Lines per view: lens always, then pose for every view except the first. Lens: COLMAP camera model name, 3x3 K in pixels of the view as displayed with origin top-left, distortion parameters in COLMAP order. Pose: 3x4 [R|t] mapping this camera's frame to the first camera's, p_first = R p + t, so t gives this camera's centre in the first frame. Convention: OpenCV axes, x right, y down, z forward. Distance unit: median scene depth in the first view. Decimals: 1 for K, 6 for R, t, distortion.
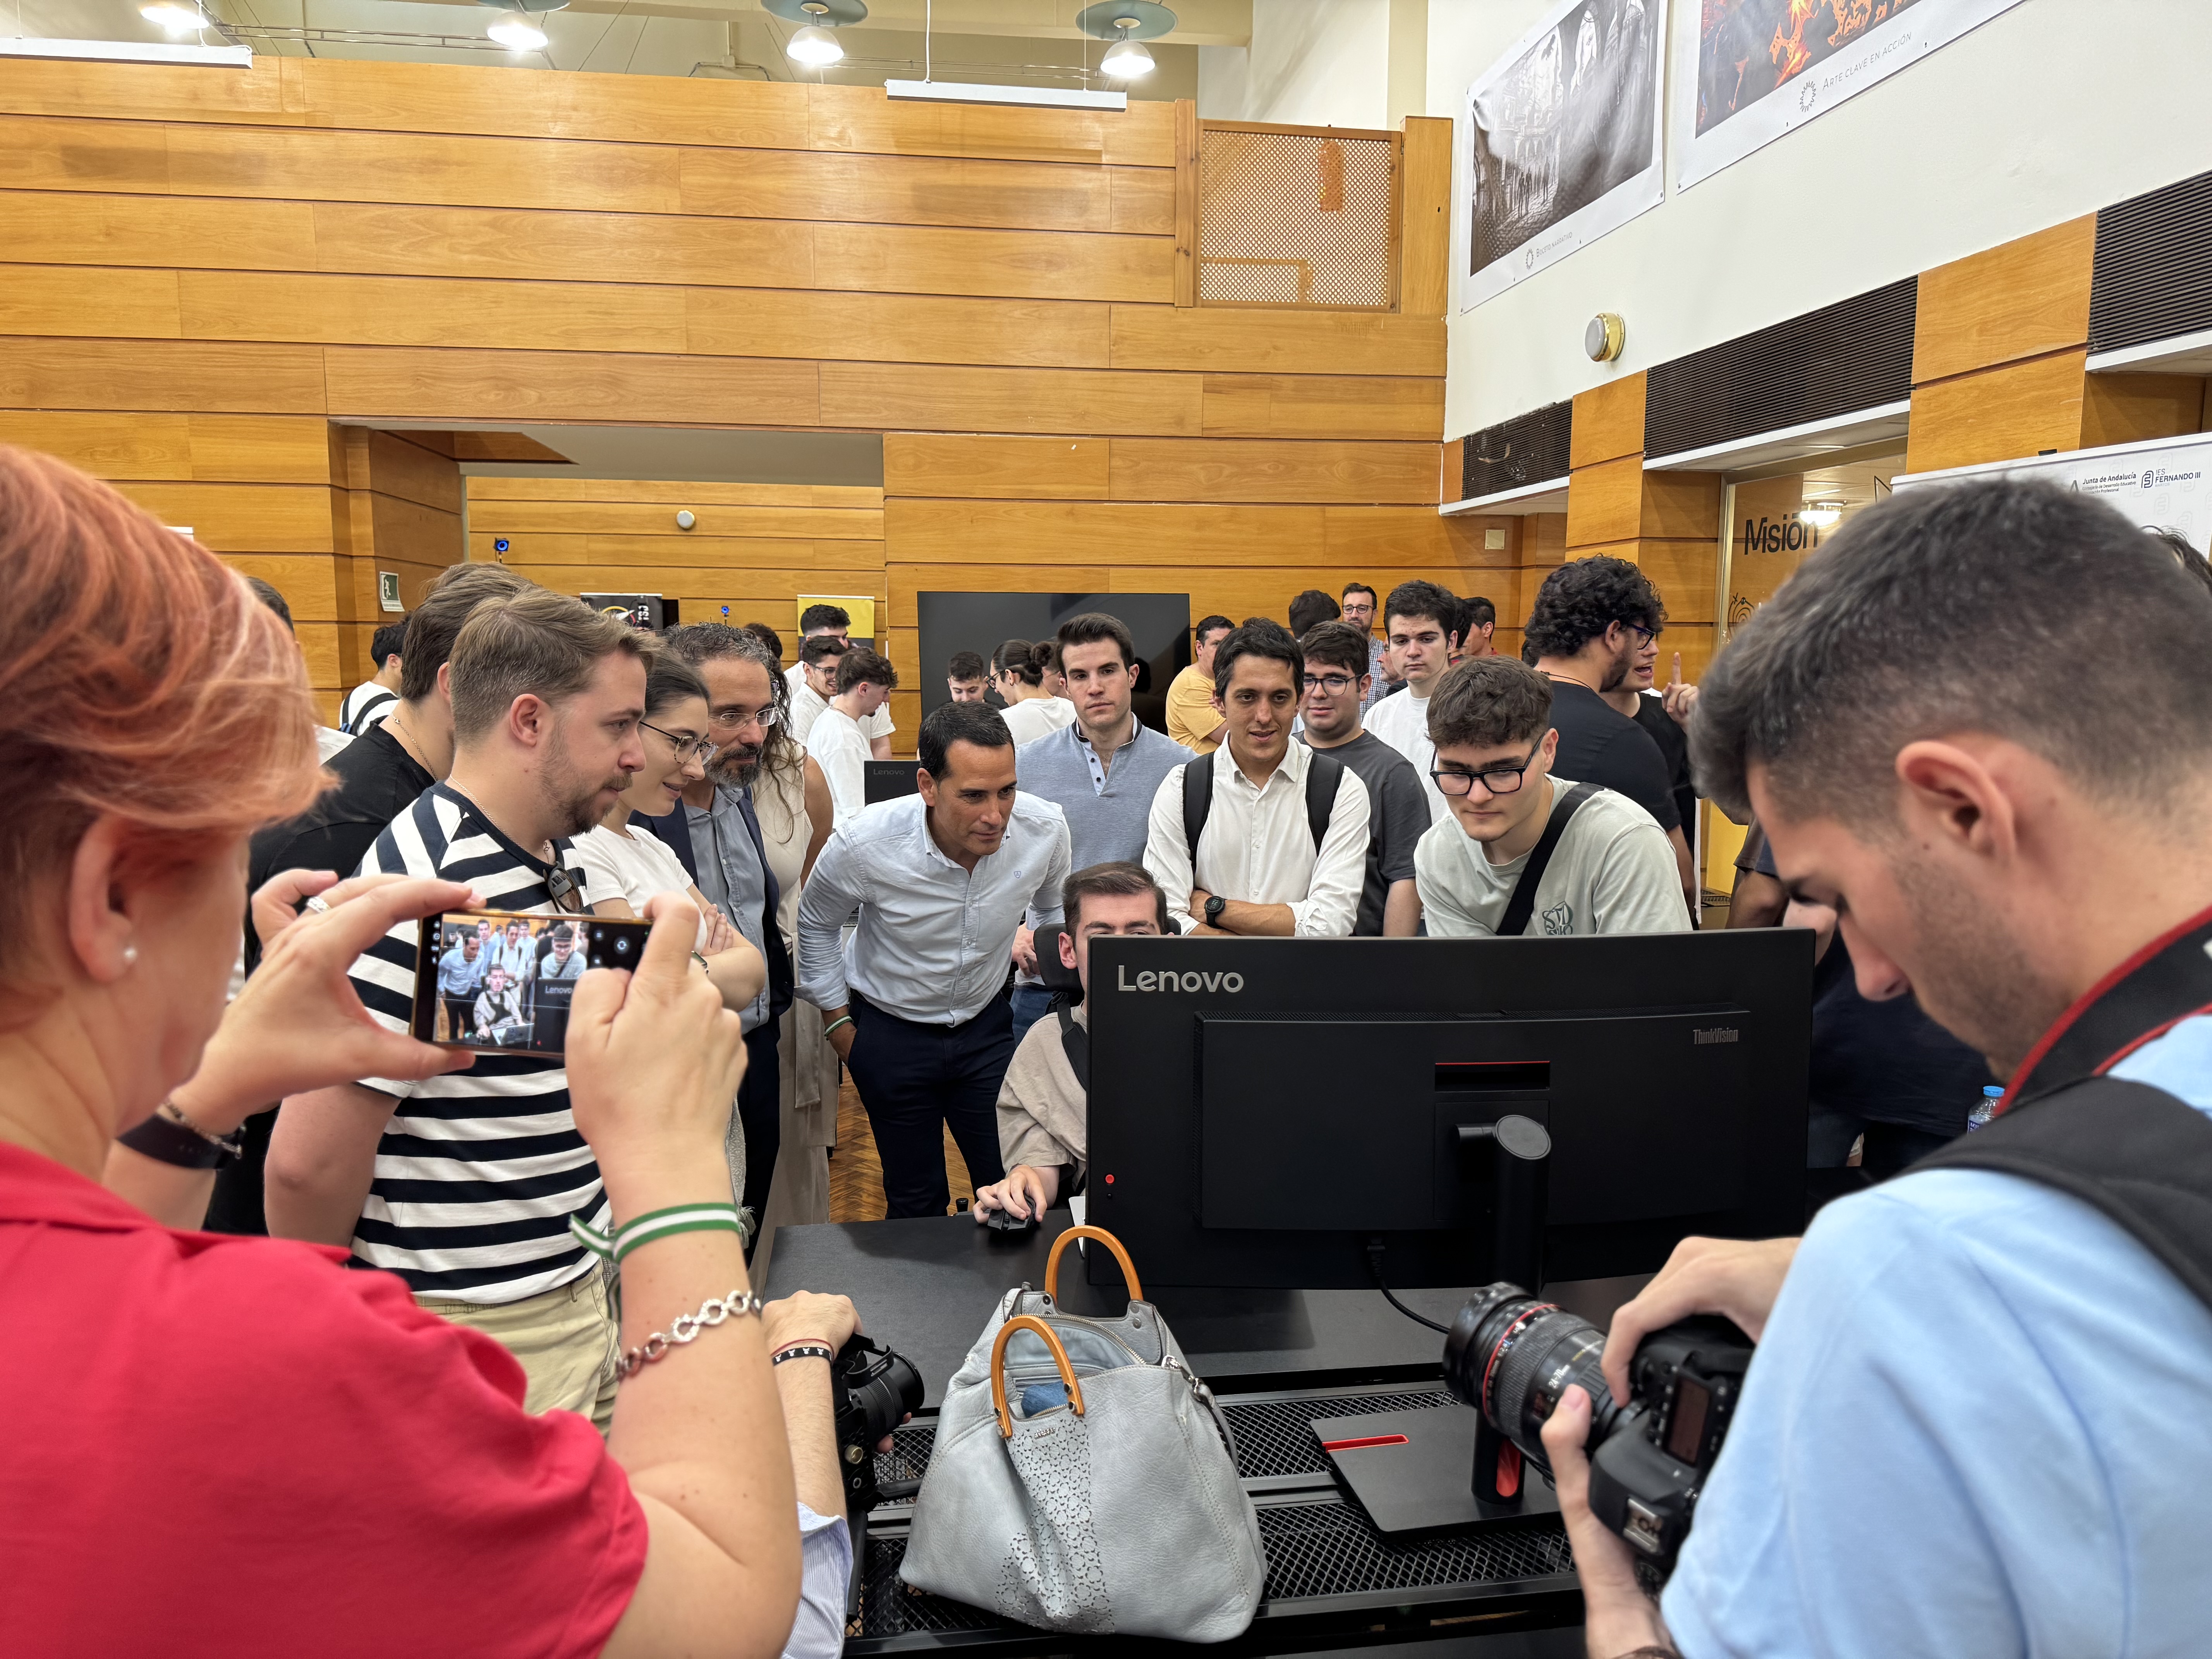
lens RADIAL K [[1548.8, 0, 1106.0], [0, 1548.8, 829.5], [0, 0, 1]] dist [-0.045898, -0.001599]
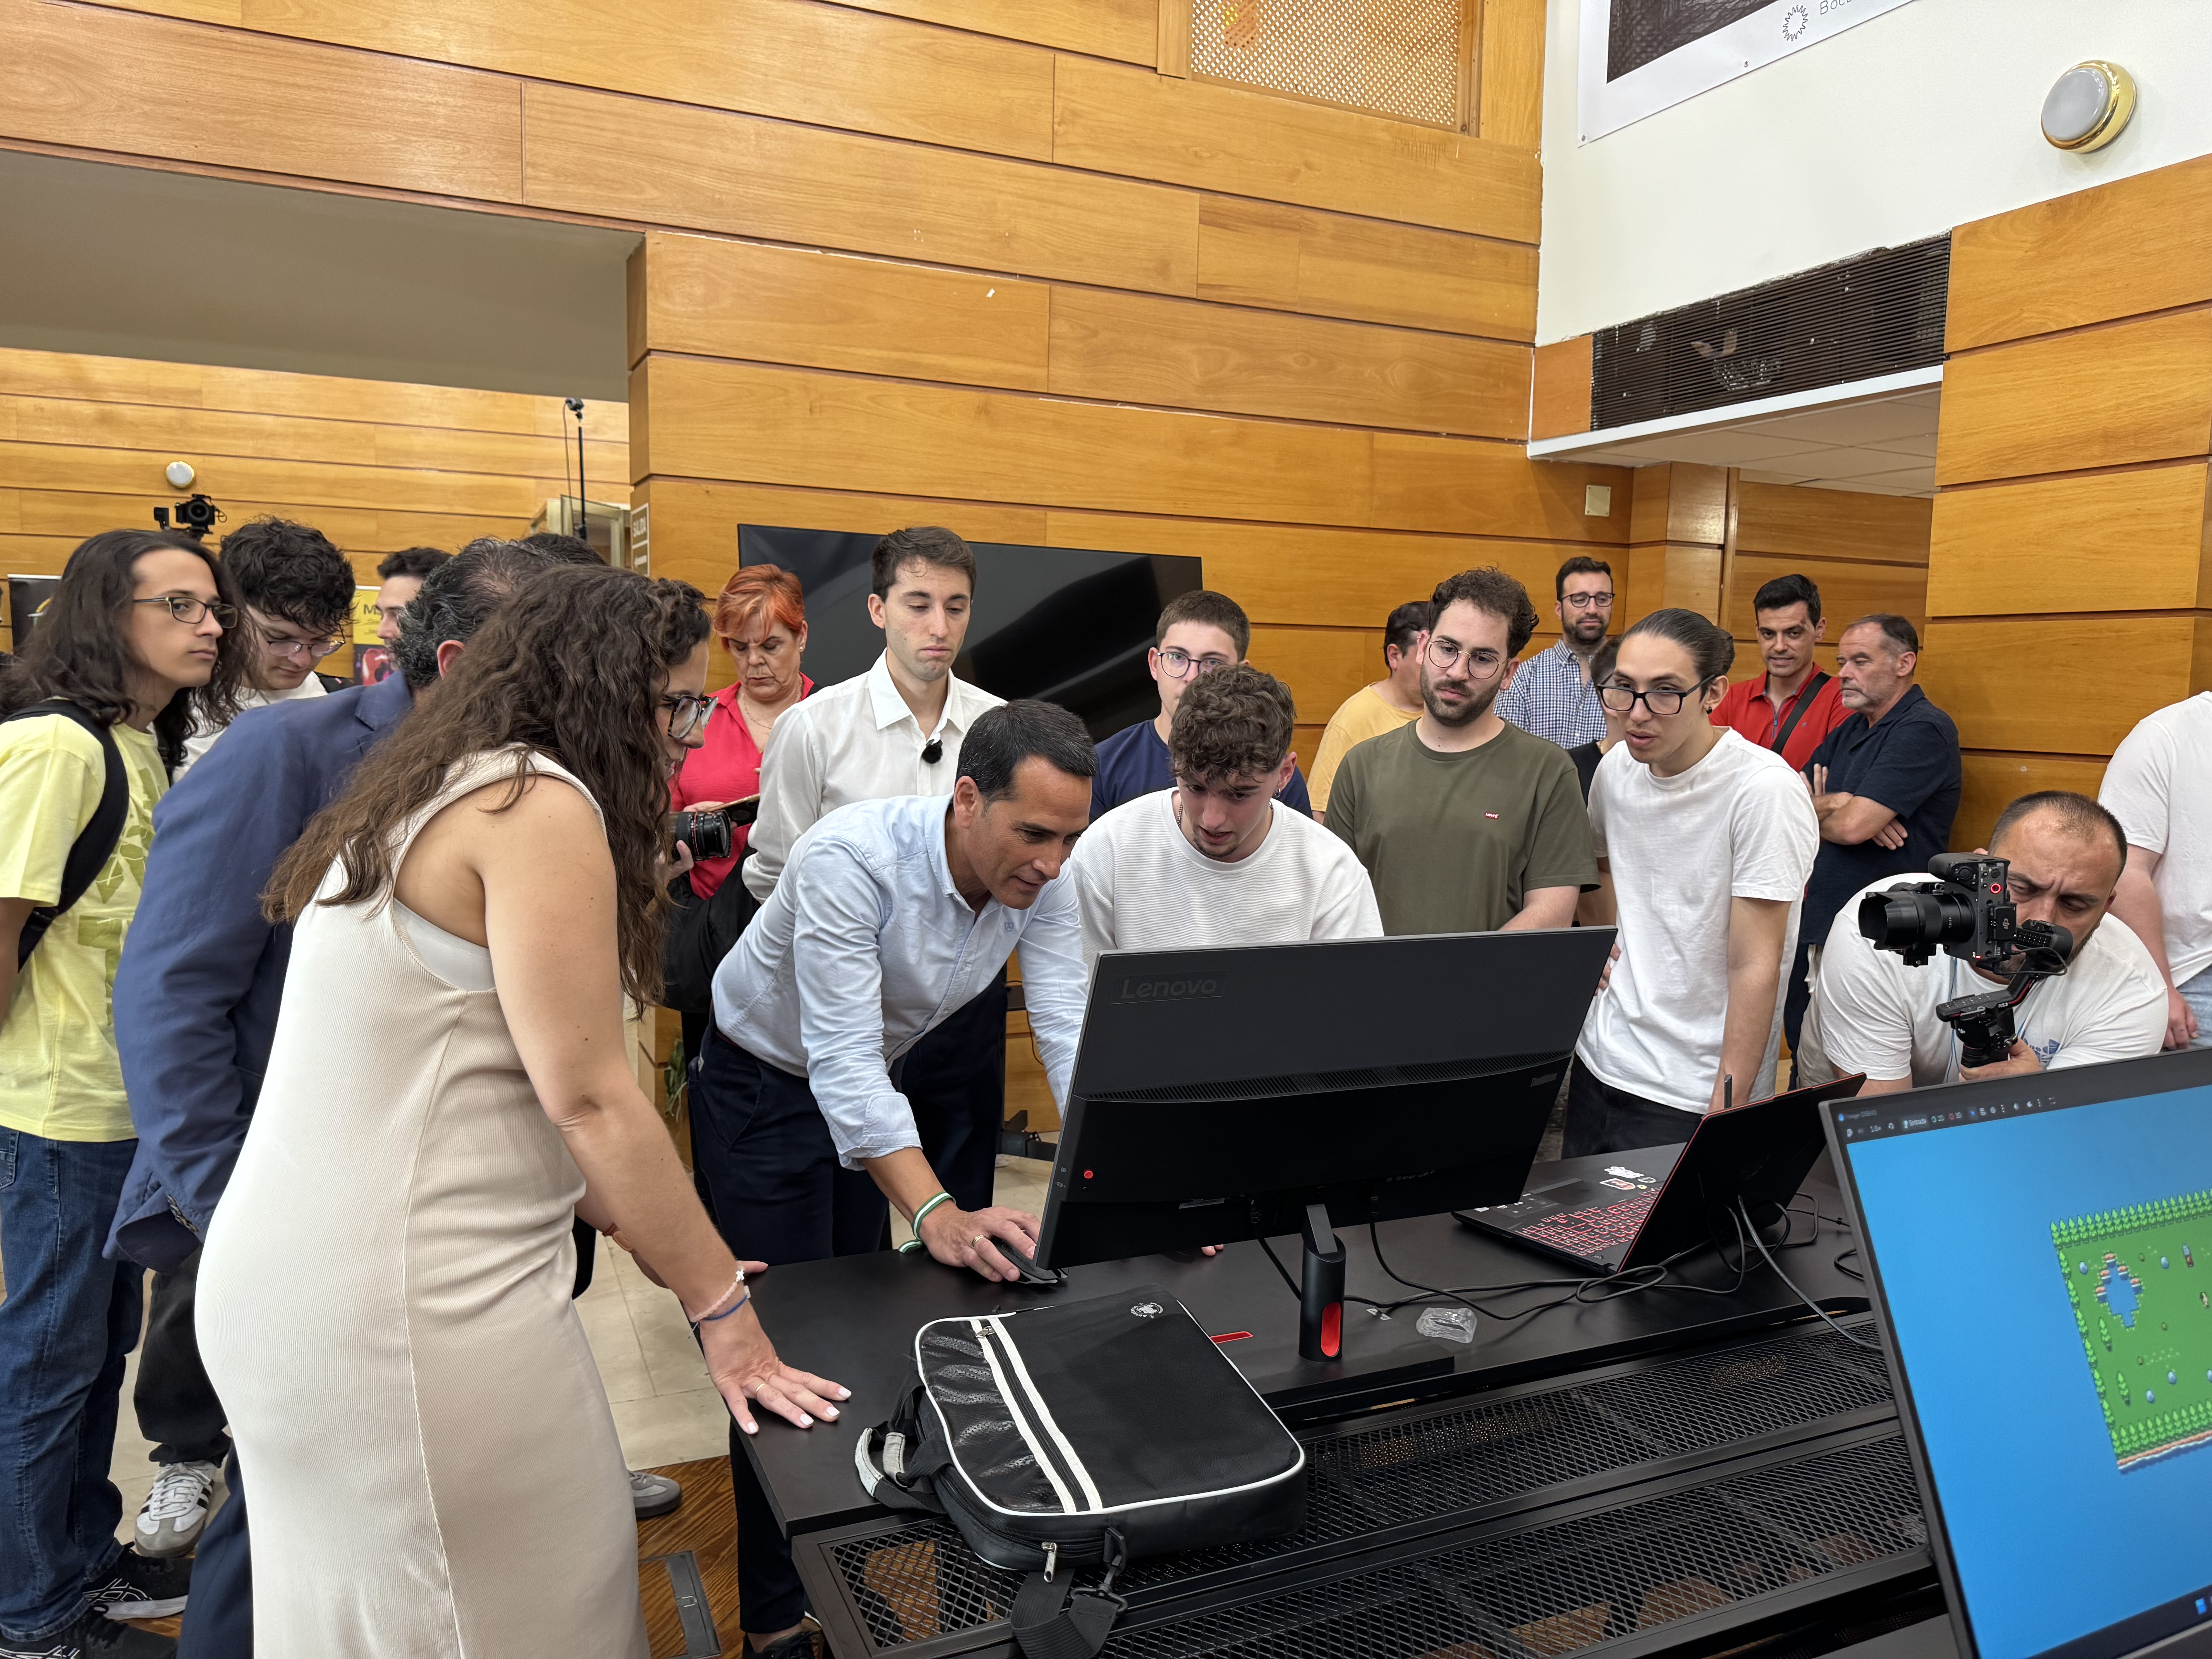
lens RADIAL K [[1548.8, 0, 1106.0], [0, 1548.8, 829.5], [0, 0, 1]] dist [-0.045898, -0.001599]
pose [[0.956563, -0.010797, 0.291325, -0.144831], [0.019055, 0.999493, -0.025522, -0.036215], [-0.290901, 0.029965, 0.956284, 0.449453]]
